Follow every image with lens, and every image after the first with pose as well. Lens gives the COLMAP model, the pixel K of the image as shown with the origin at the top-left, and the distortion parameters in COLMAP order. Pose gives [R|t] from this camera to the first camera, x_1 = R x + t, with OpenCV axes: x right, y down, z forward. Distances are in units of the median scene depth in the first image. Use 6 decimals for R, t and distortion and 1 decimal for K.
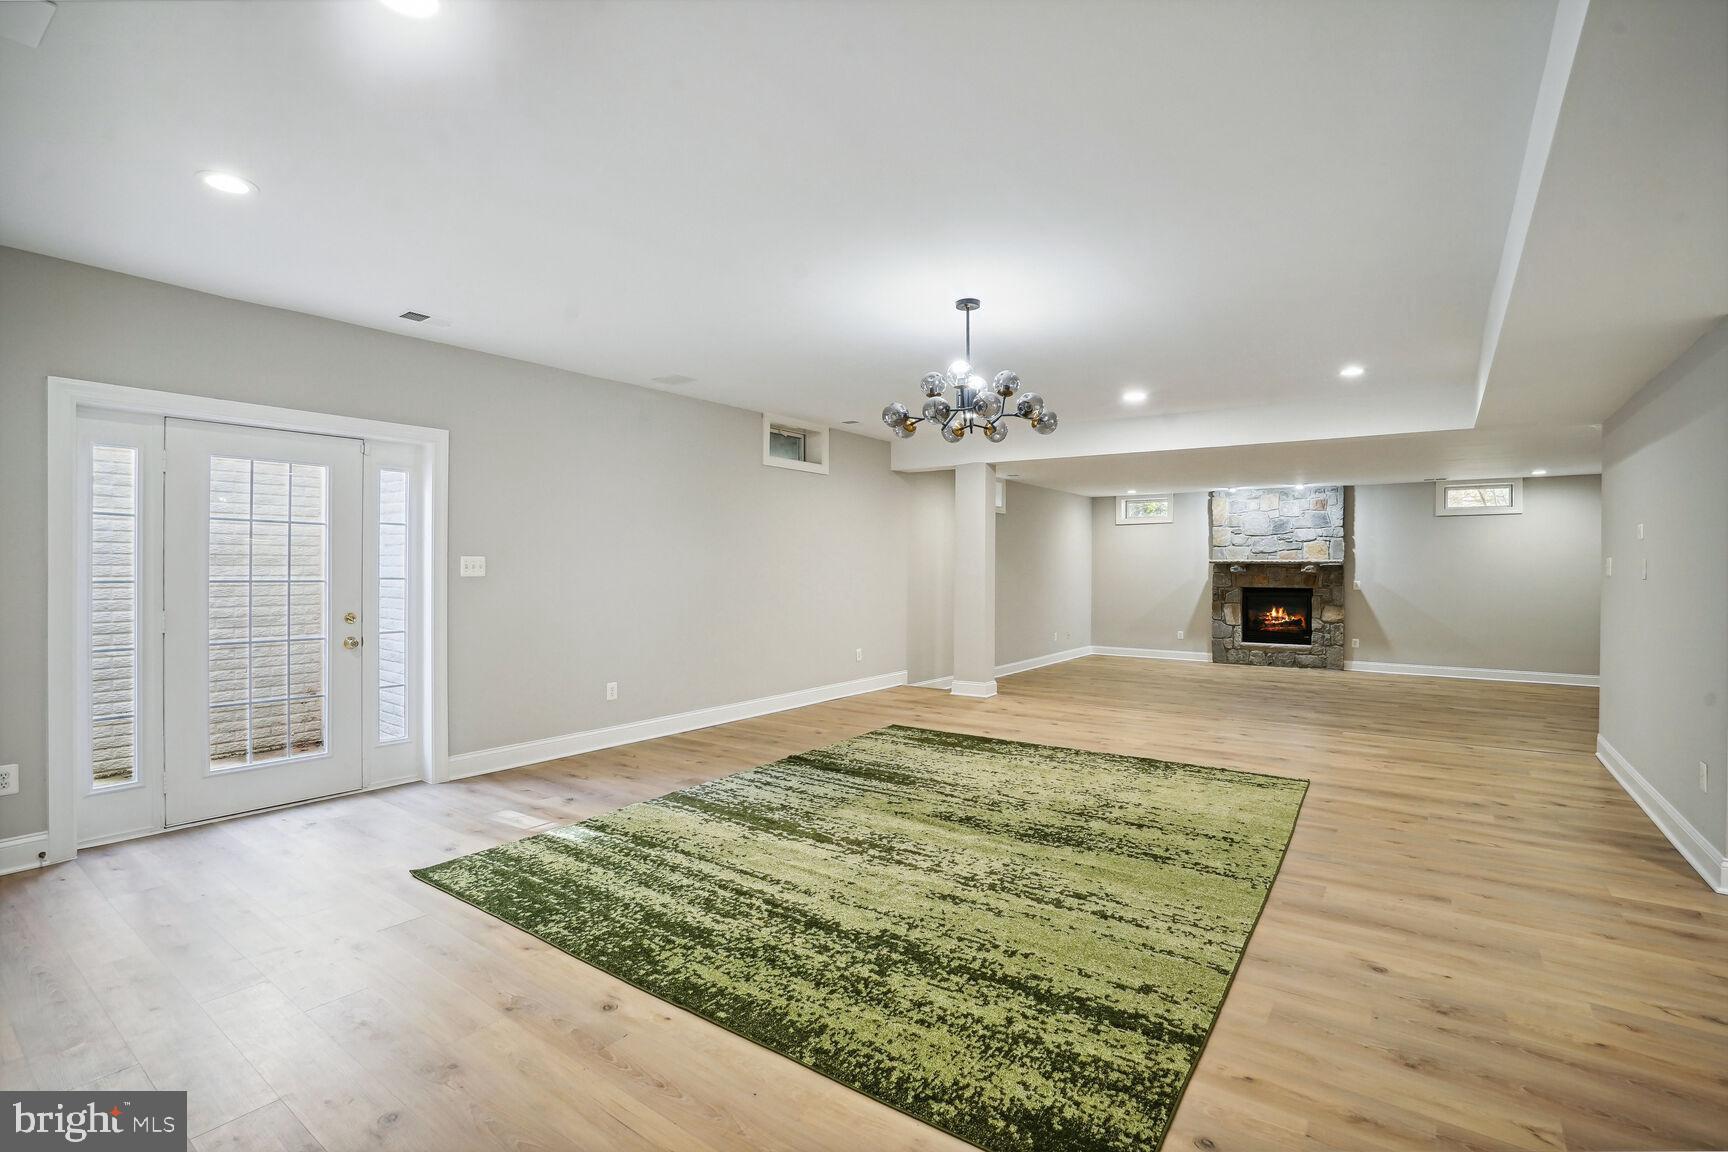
lens RADIAL K [[795.9, 0, 858.6], [0, 795.9, 580.1], [0, 0, 1]] dist [-0.049968, 0.021095]
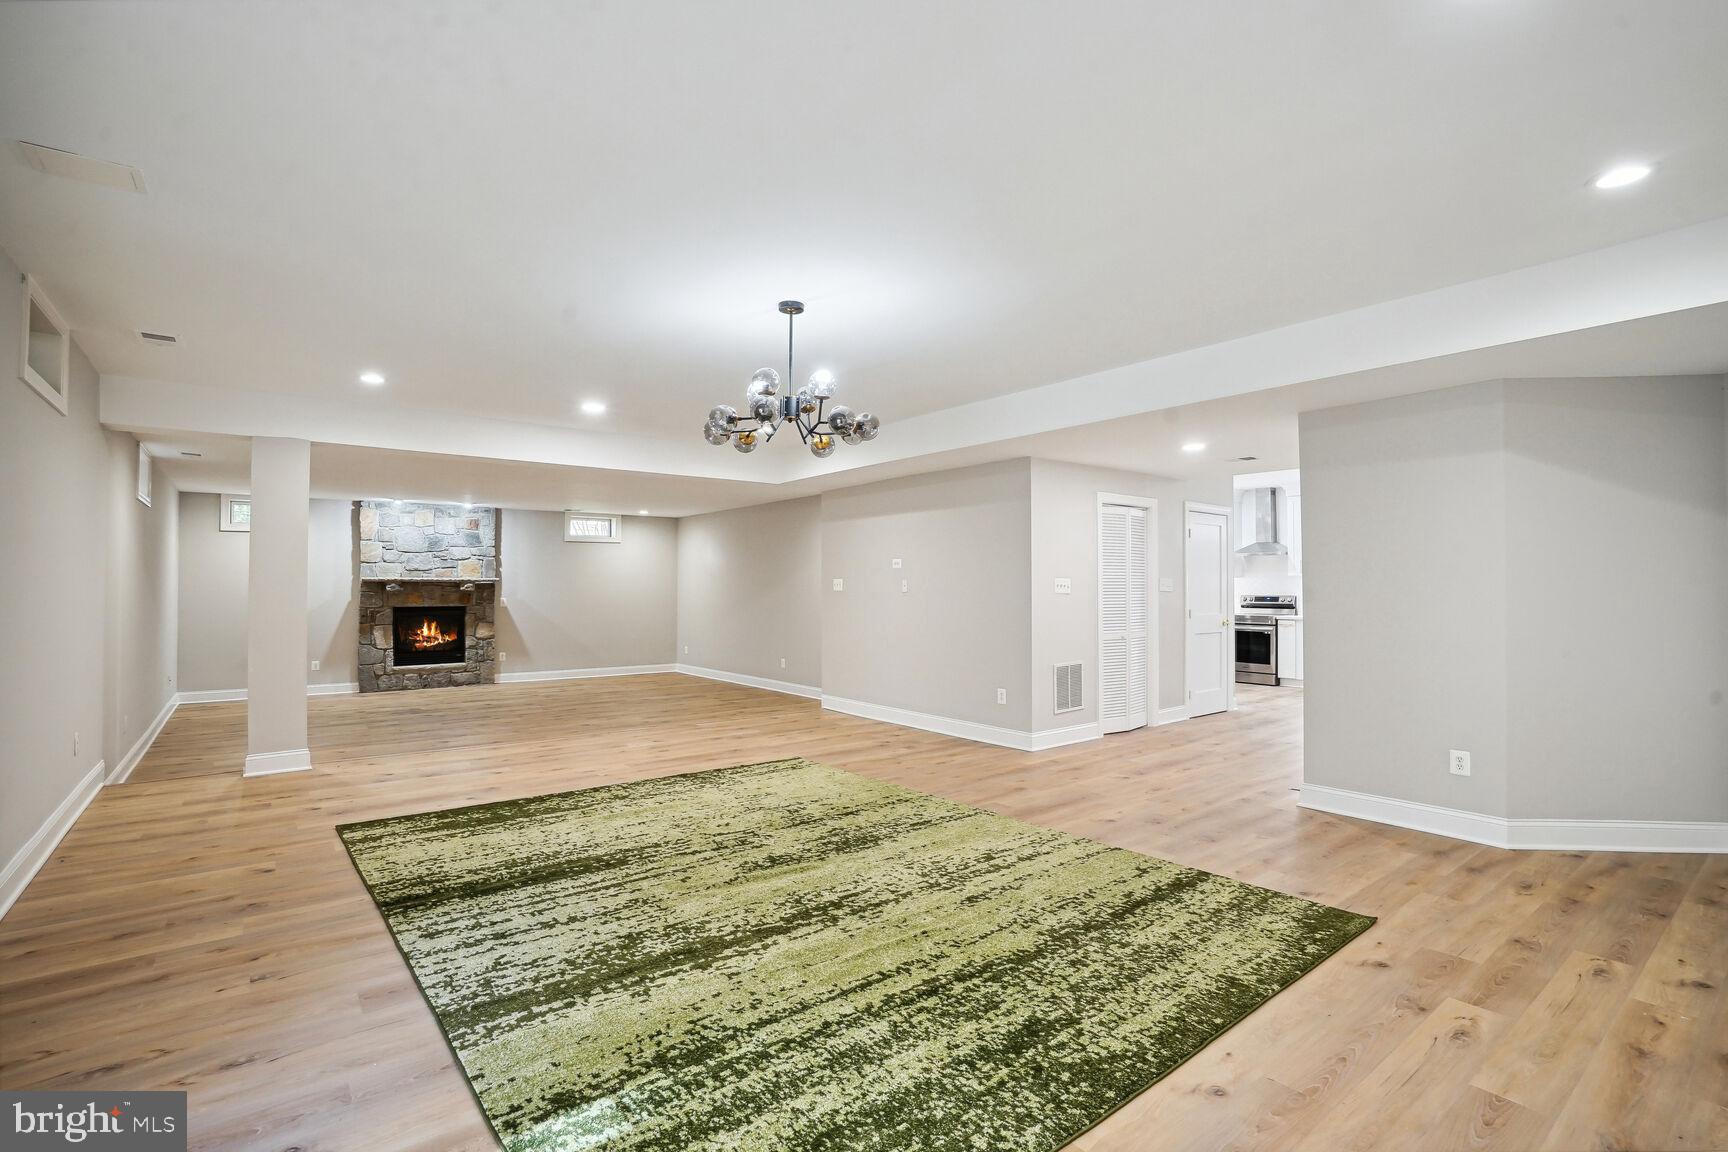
lens RADIAL K [[795.9, 0, 858.6], [0, 795.9, 580.1], [0, 0, 1]] dist [-0.049968, 0.021095]
pose [[0.277110, 0.009186, 0.960794, -0.734309], [0.012987, 0.999827, -0.013305, -0.009357], [-0.960750, 0.016164, 0.276943, 0.659203]]
